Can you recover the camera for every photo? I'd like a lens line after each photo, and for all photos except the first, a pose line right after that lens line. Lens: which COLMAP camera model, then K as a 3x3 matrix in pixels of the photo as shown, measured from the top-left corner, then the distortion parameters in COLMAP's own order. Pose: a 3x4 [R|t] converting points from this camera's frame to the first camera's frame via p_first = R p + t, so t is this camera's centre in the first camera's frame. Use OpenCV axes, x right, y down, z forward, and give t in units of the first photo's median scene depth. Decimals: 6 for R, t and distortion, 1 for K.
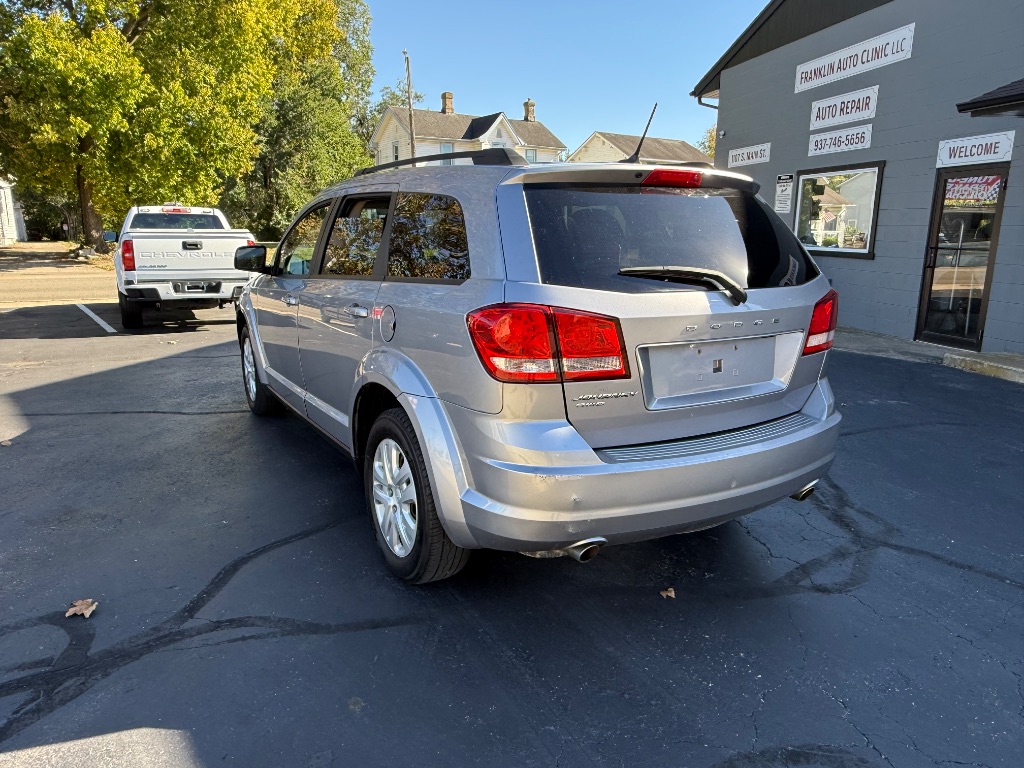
lens RADIAL K [[710.8, 0, 506.9], [0, 710.8, 384.9], [0, 0, 1]] dist [-0.002085, 0.000435]
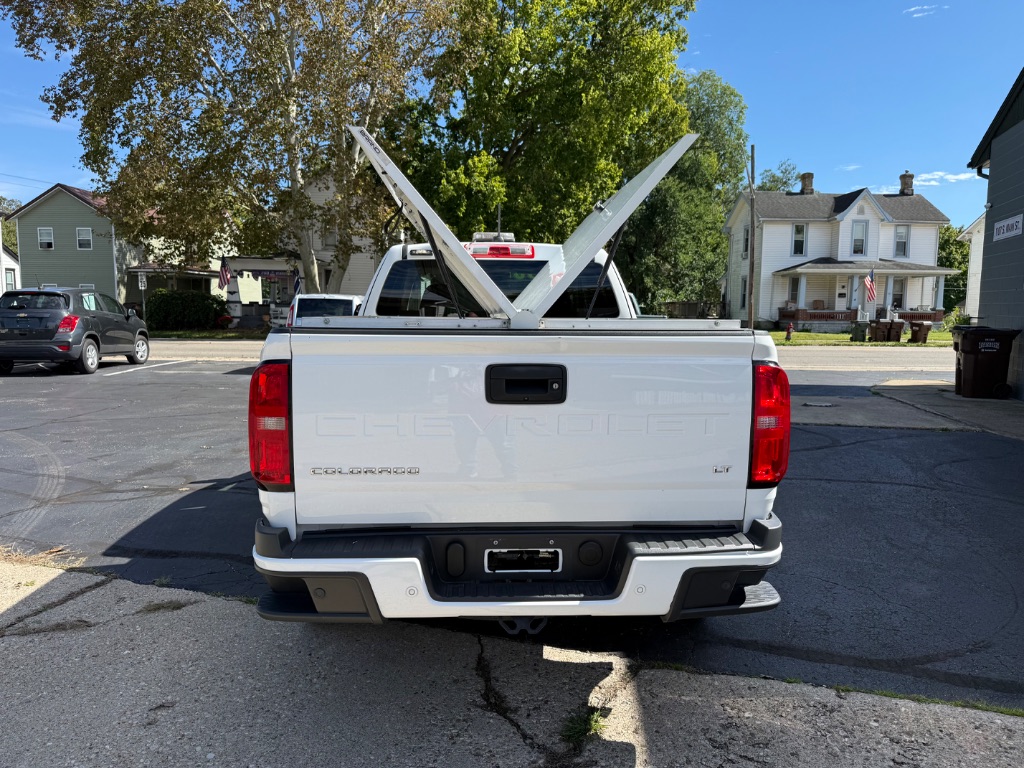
lens RADIAL K [[730.0, 0, 506.8], [0, 730.0, 385.1], [0, 0, 1]] dist [0.039684, -0.054241]
pose [[0.863623, 0.052806, -0.501366, 0.349016], [-0.111032, 0.990003, -0.086986, 0.037158], [0.491760, 0.130791, 0.860852, -0.128049]]
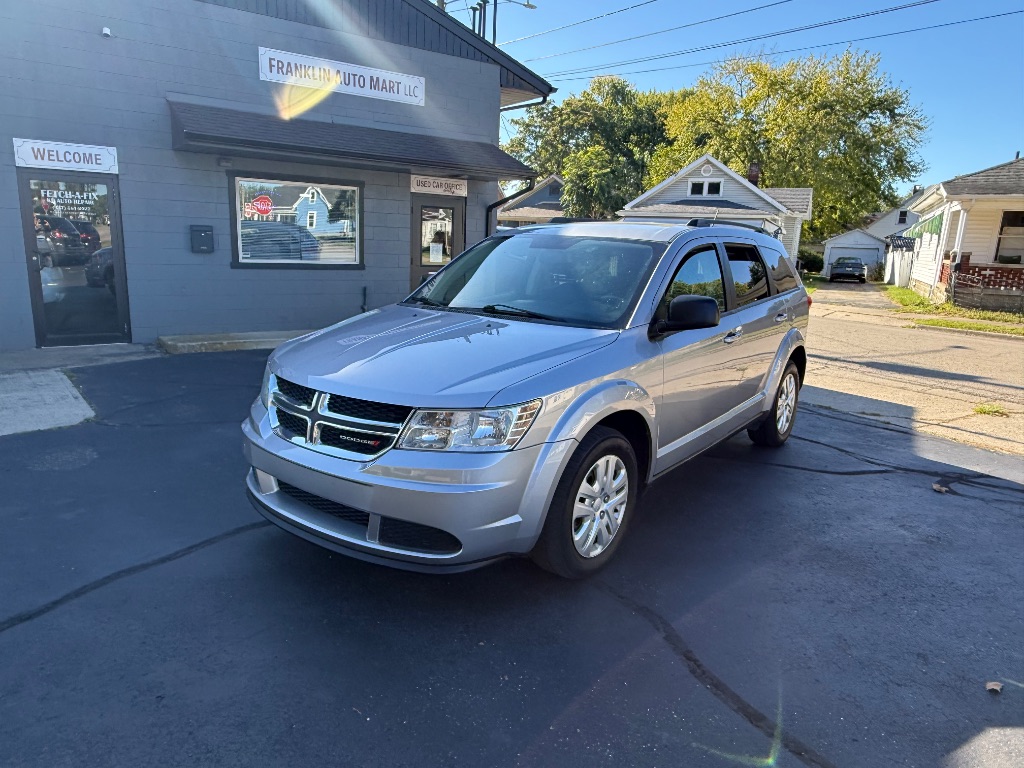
lens RADIAL K [[676.7, 0, 514.6], [0, 676.7, 385.5], [0, 0, 1]] dist [0.006441, -0.001521]
pose [[-0.378252, -0.216414, 0.900050, -0.461912], [0.161621, 0.941916, 0.294403, -0.167963], [-0.911485, 0.256826, -0.321304, 0.674111]]
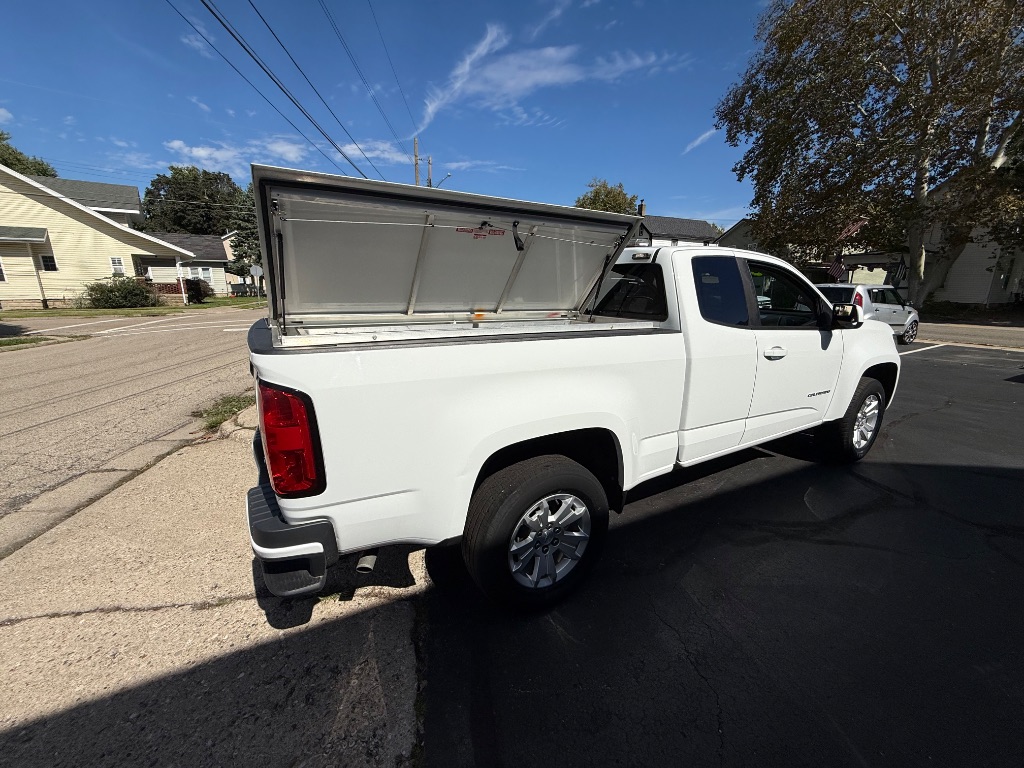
lens RADIAL K [[407.9, 0, 507.6], [0, 407.9, 382.2], [0, 0, 1]] dist [-0.000794, 0.000002]
pose [[-0.069939, 0.219841, -0.973025, 0.431027], [-0.219314, 0.948160, 0.229987, -0.049195], [0.973144, 0.229483, -0.018099, 0.199721]]
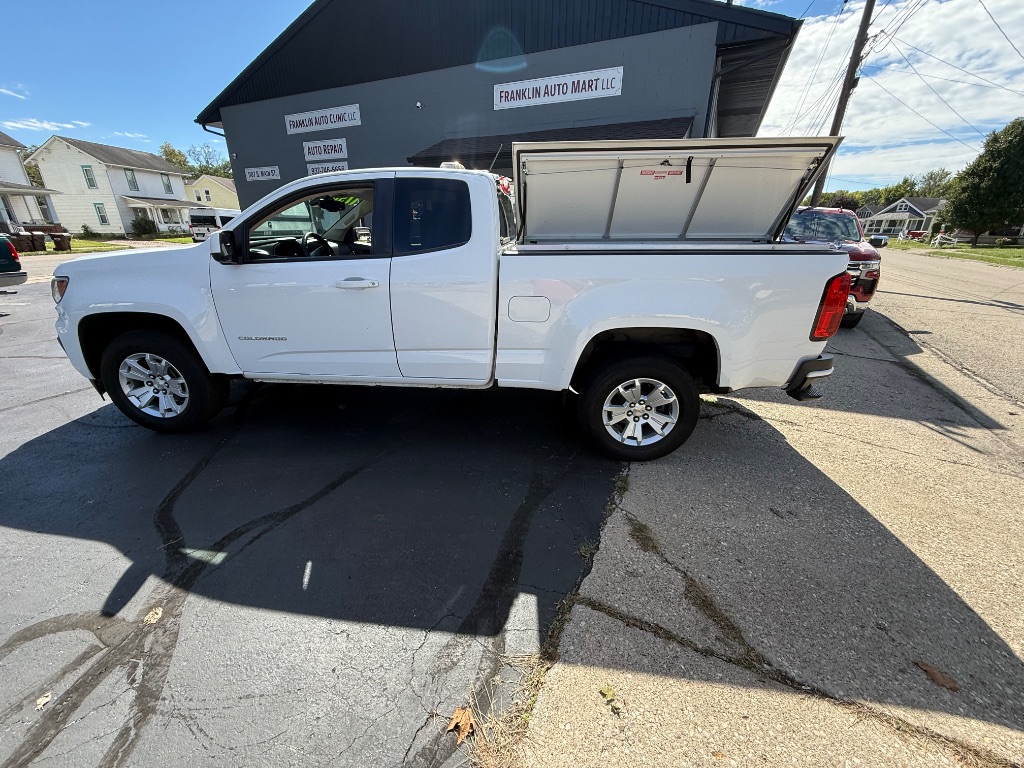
lens RADIAL K [[408.8, 0, 508.9], [0, 408.8, 385.1], [0, 0, 1]] dist [-0.000395, -0.000417]
pose [[0.613496, -0.293275, 0.733220, -0.146237], [0.171633, 0.955806, 0.238698, -0.009269], [-0.770821, -0.020595, 0.636719, 0.029843]]
